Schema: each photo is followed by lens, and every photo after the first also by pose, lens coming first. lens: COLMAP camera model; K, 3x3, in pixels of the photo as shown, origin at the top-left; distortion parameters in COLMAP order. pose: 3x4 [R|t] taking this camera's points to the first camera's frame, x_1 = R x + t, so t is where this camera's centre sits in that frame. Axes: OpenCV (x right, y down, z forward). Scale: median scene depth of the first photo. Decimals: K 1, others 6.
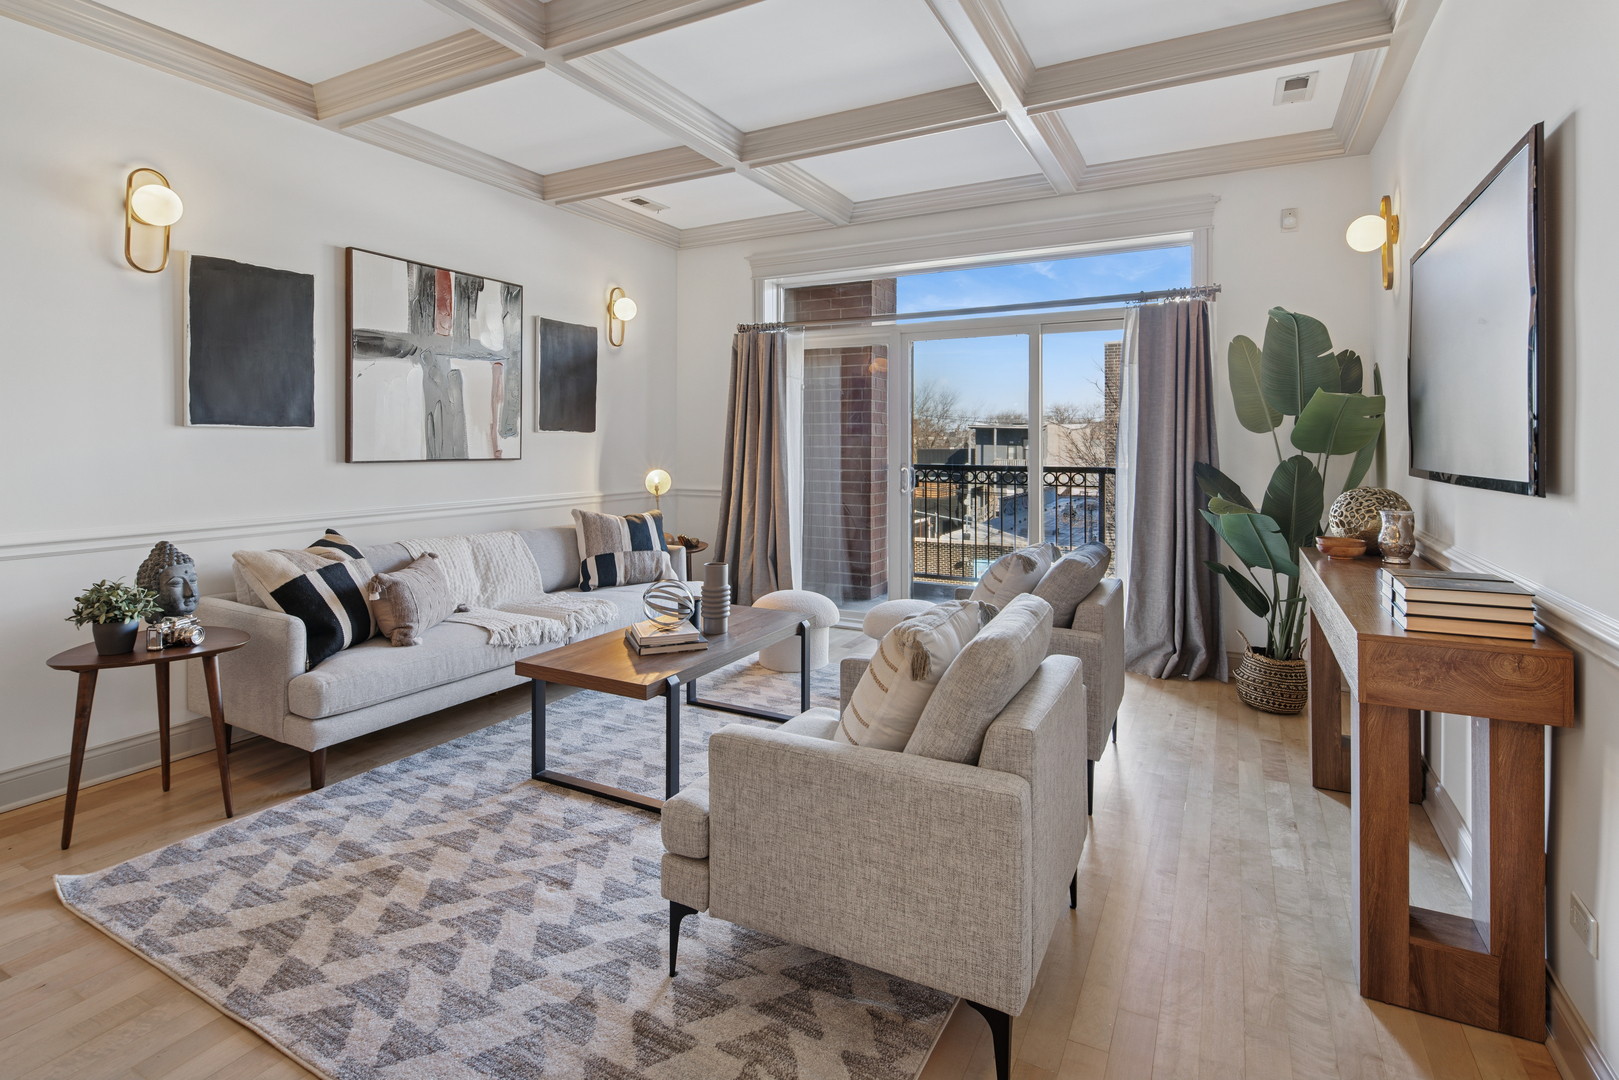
lens RADIAL K [[797.0, 0, 806.3], [0, 797.0, 445.8], [0, 0, 1]] dist [0.011383, -0.005108]
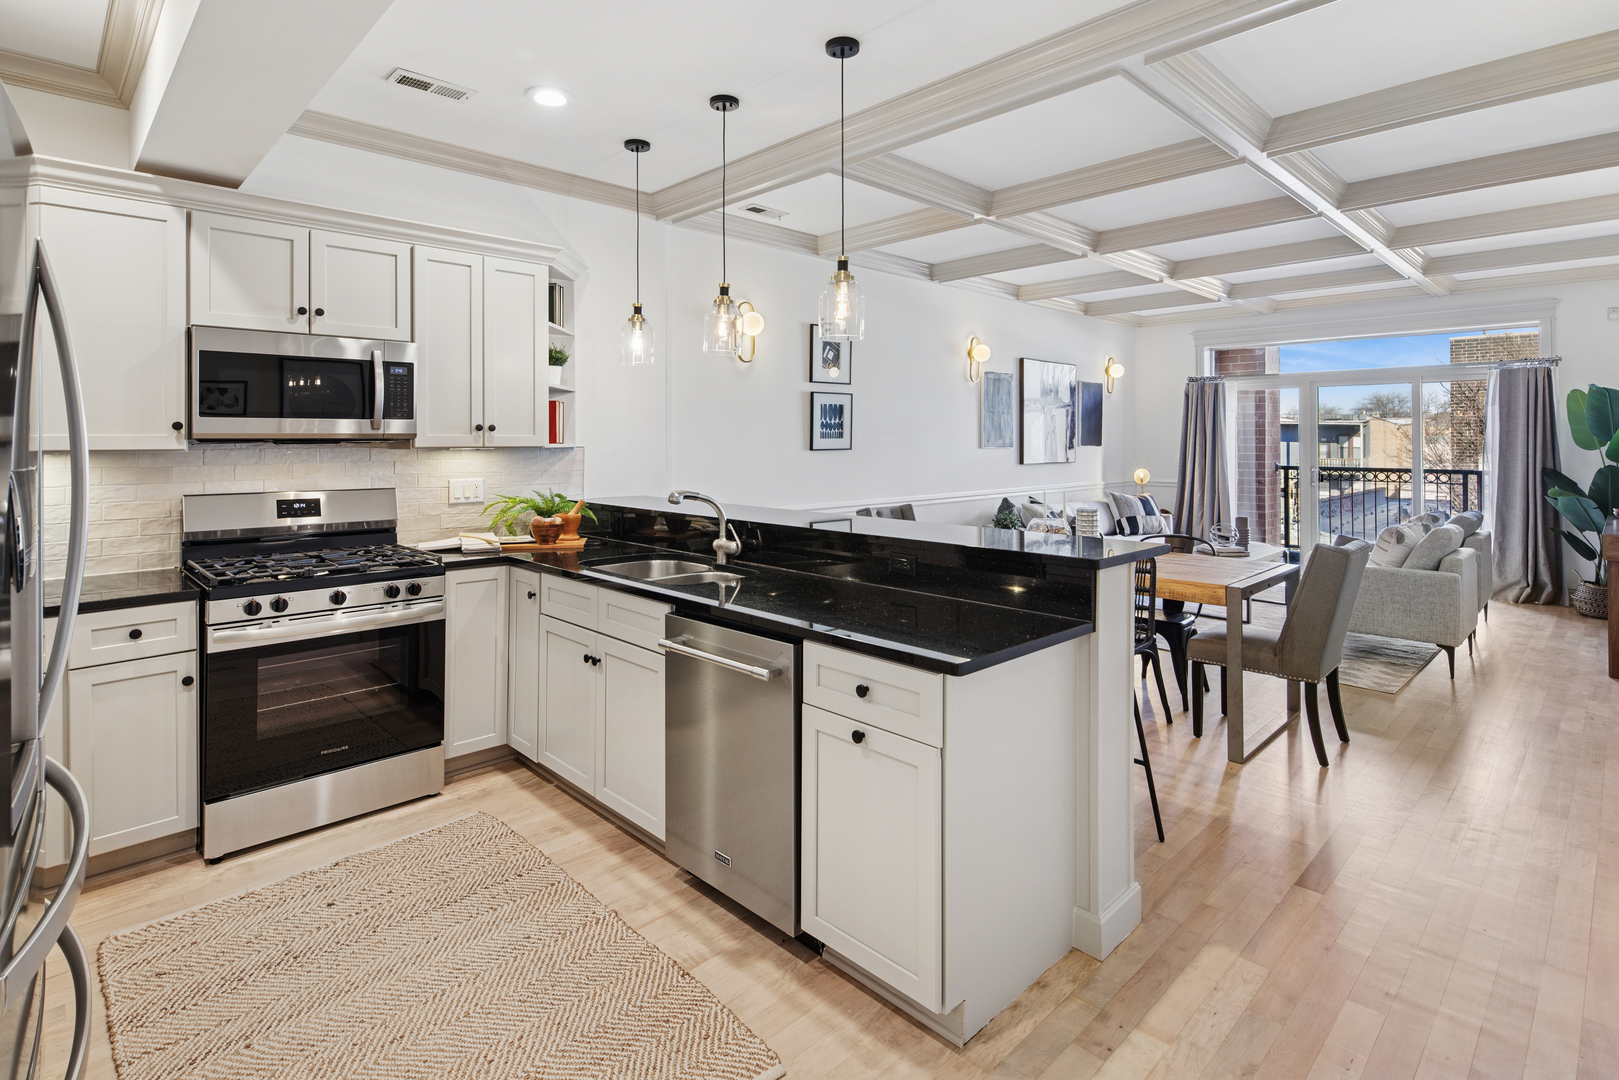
lens RADIAL K [[797.0, 0, 811.4], [0, 797.0, 435.2], [0, 0, 1]] dist [0.011383, -0.005108]
pose [[0.952605, -0.003807, -0.304185, -0.535751], [0.000970, 0.999955, -0.009479, -0.038916], [0.304207, 0.008735, 0.952566, -1.244550]]
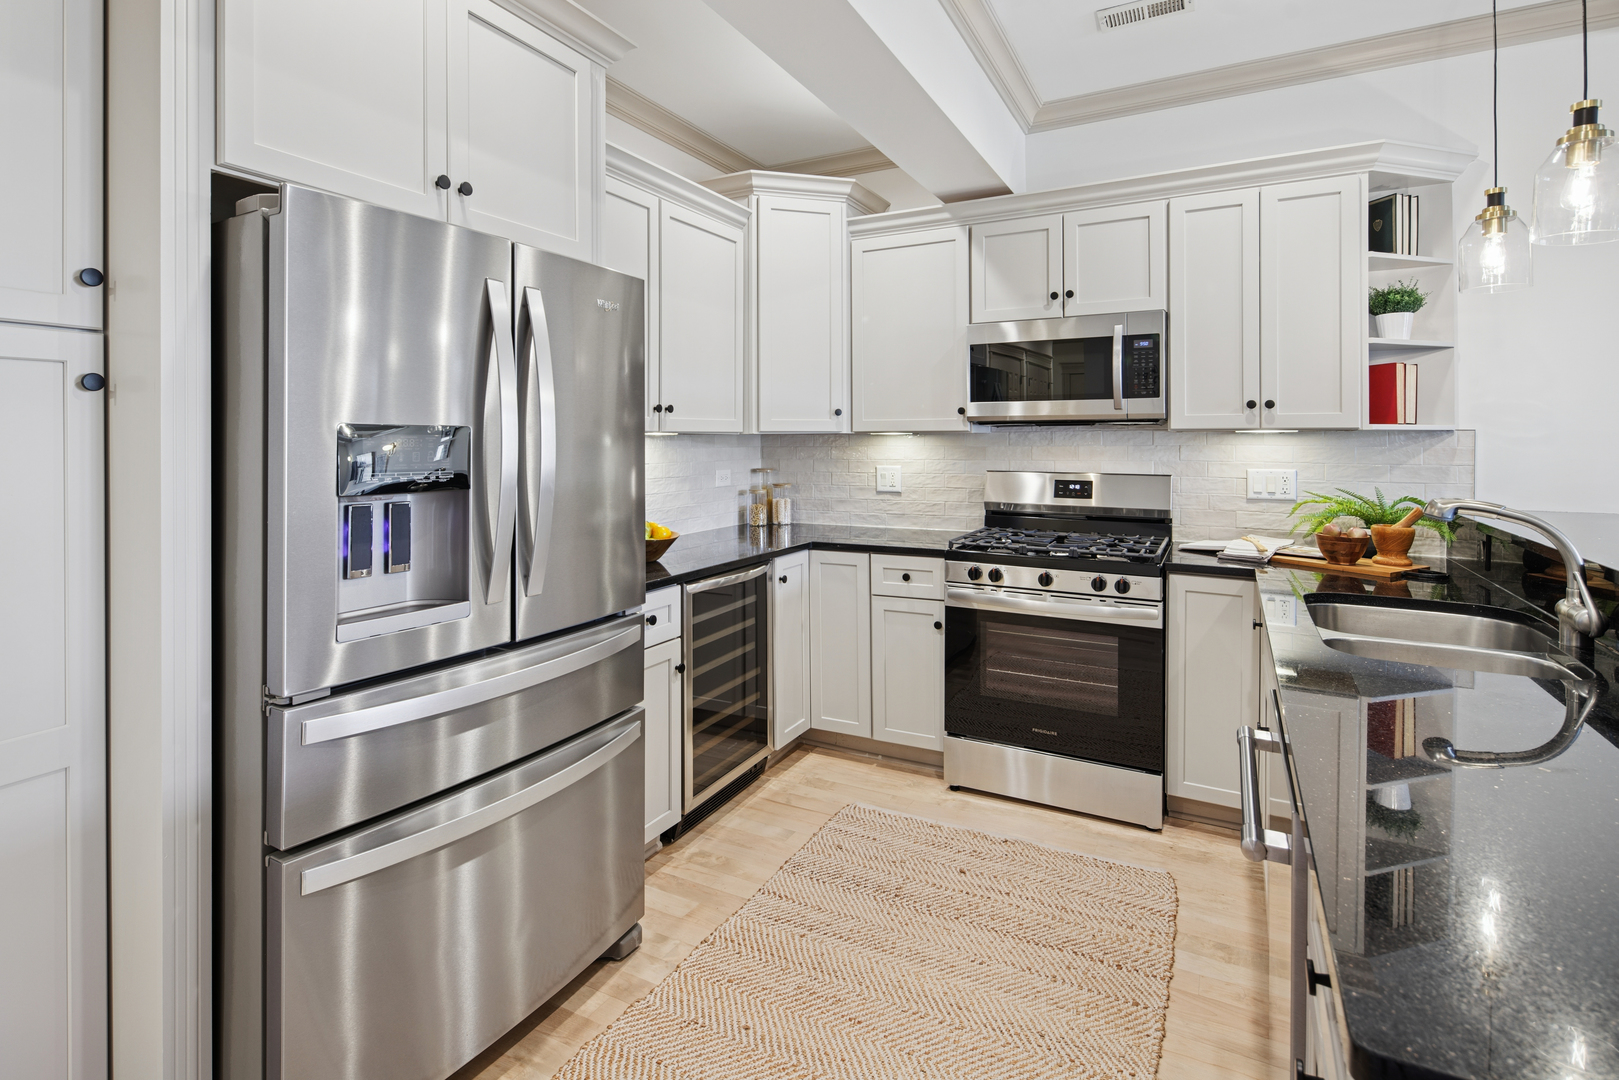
lens RADIAL K [[797.0, 0, 806.8], [0, 797.0, 434.8], [0, 0, 1]] dist [0.011383, -0.005108]
pose [[0.006259, -0.006713, -0.999958, -0.431708], [-0.002168, 0.999975, -0.006727, -0.019783], [0.999978, 0.002210, 0.006245, -0.830546]]
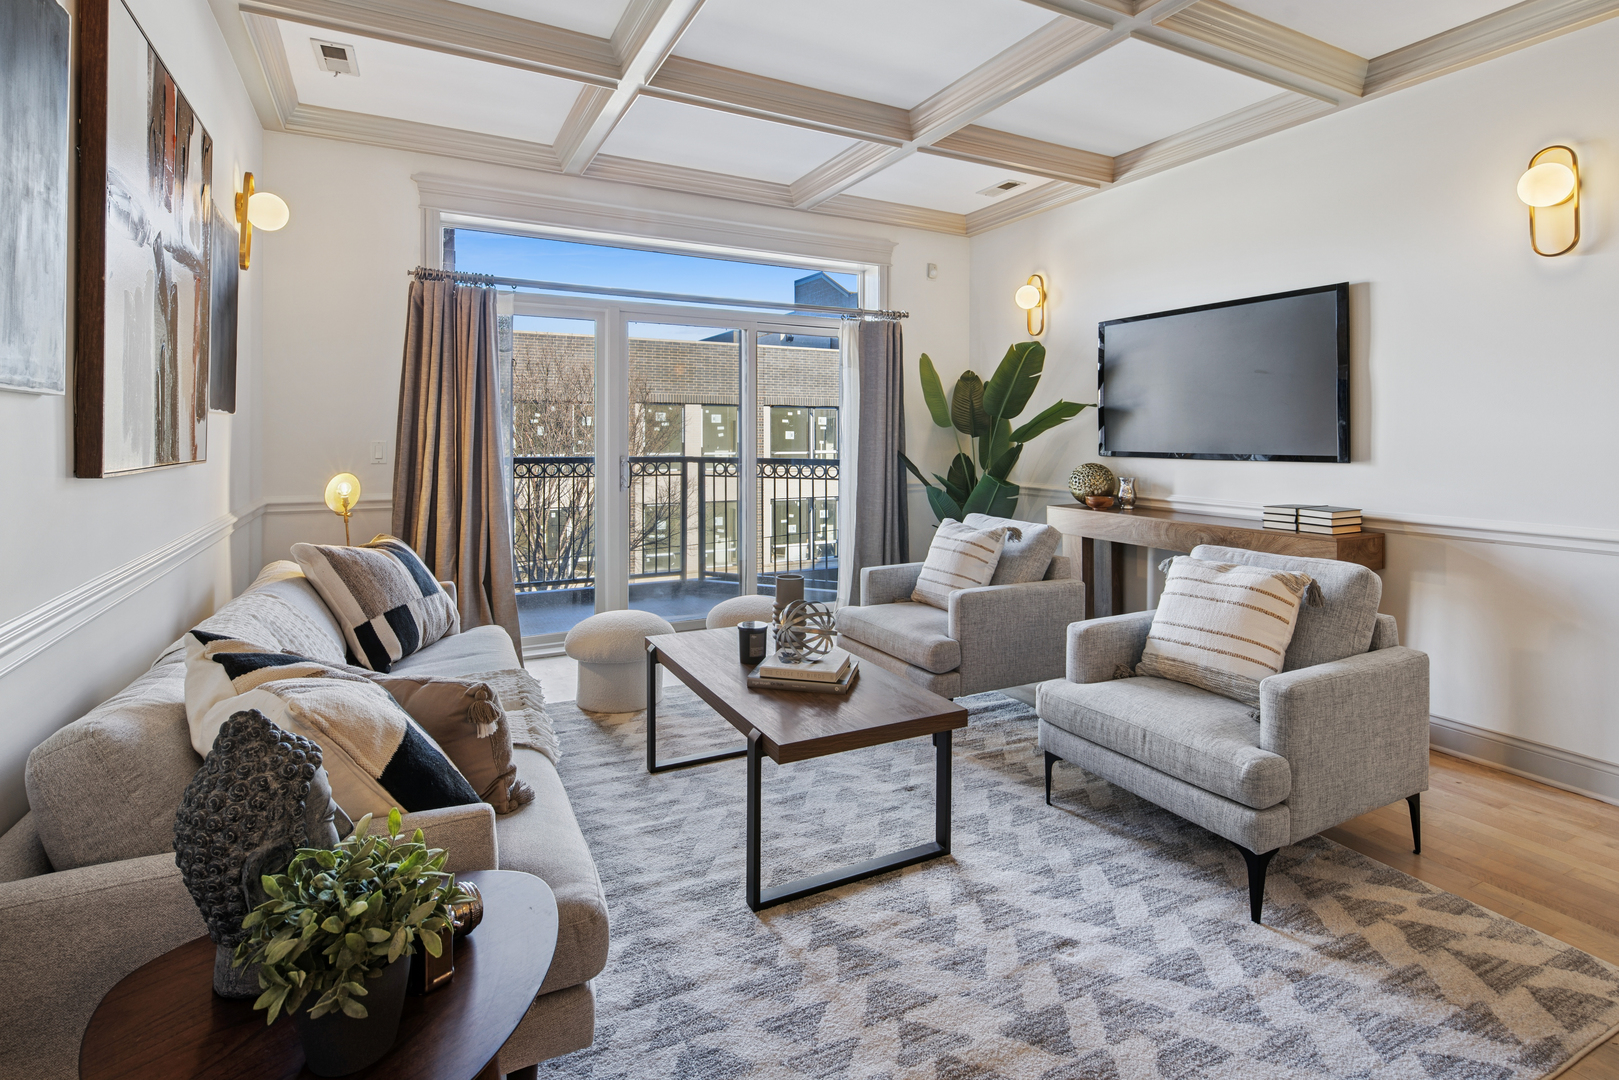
lens RADIAL K [[797.0, 0, 815.2], [0, 797.0, 431.7], [0, 0, 1]] dist [0.011383, -0.005108]
pose [[0.559313, 0.005292, 0.828940, -0.816580], [-0.001923, 0.999985, -0.005086, -0.001936], [-0.828955, 0.001250, 0.559314, 0.511205]]
